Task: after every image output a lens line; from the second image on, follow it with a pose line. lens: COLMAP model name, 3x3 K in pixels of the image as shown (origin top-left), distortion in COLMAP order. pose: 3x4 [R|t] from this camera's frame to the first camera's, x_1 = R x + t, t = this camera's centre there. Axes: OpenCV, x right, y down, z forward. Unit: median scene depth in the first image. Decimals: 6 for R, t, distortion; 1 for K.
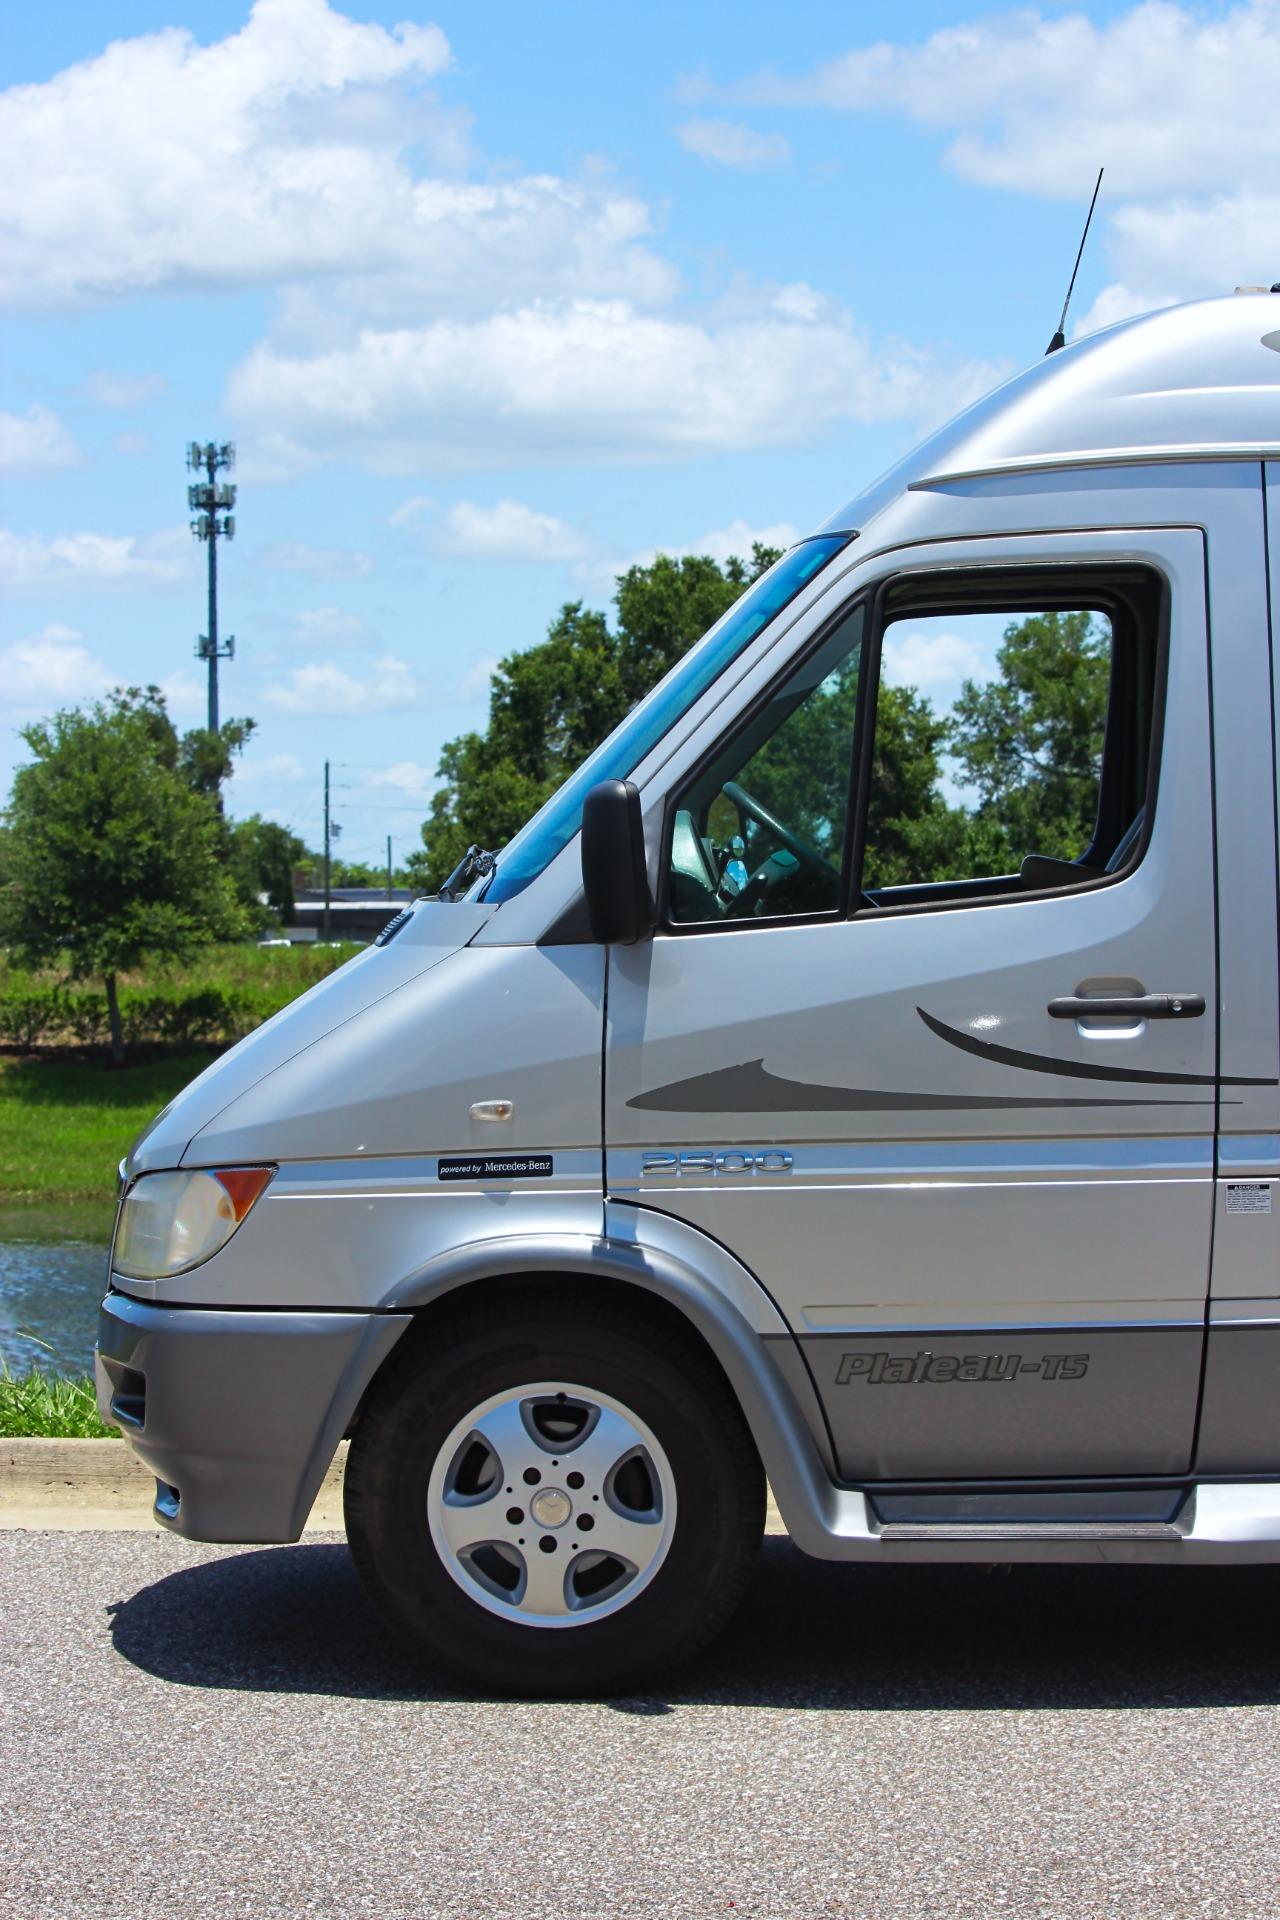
lens RADIAL K [[4982.2, 0, 640.0], [0, 4982.2, 960.0], [0, 0, 1]] dist [-0.421800, -0.325073]
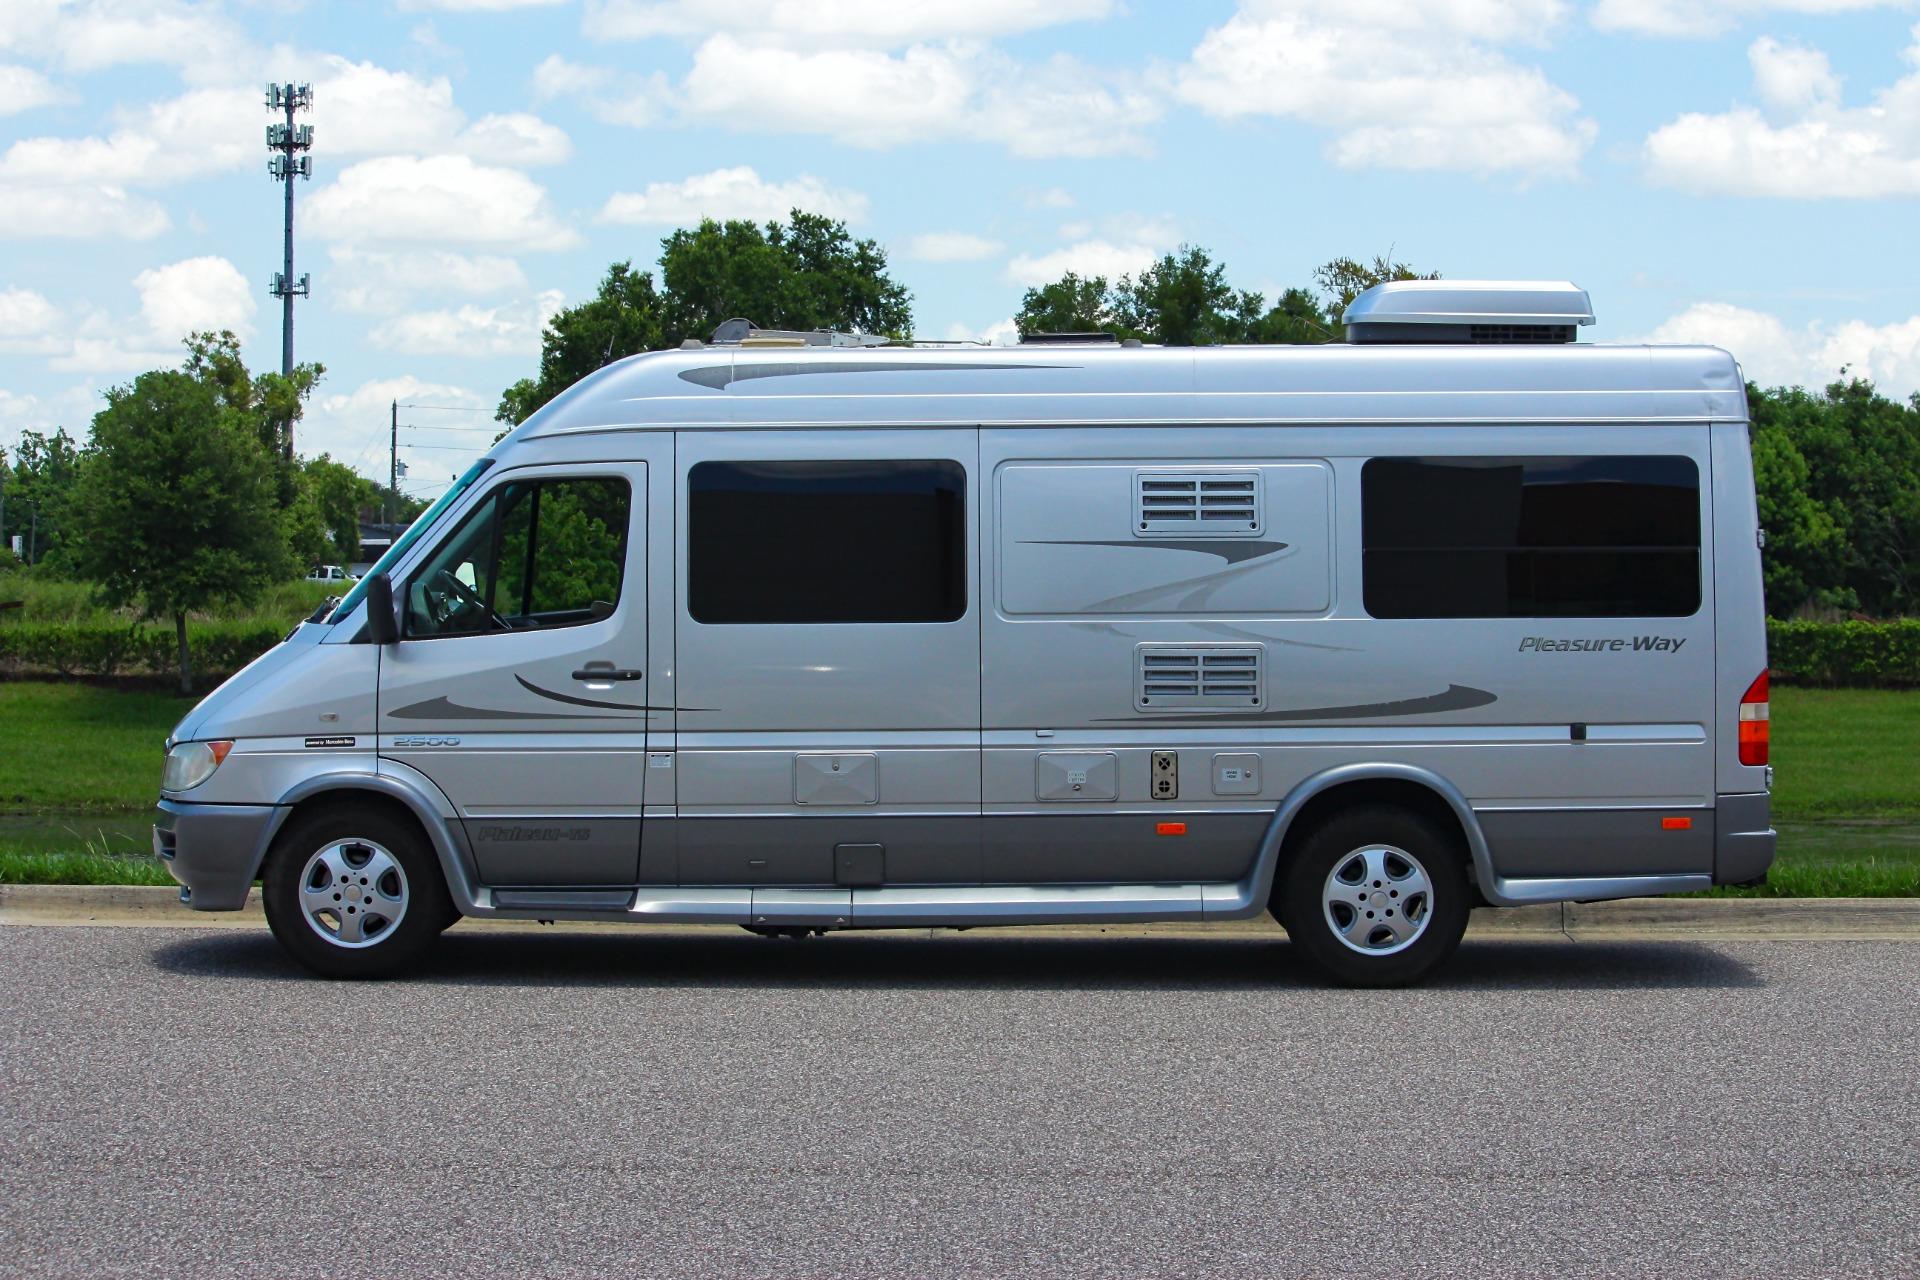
lens RADIAL K [[4982.2, 0, 960.8], [0, 4982.2, 564.1], [0, 0, 1]] dist [-0.421800, -0.325073]
pose [[0.998699, 0.011962, 0.049568, 0.013187], [-0.011643, 0.999910, -0.006722, -0.002509], [-0.049644, 0.006136, 0.998748, -0.114625]]
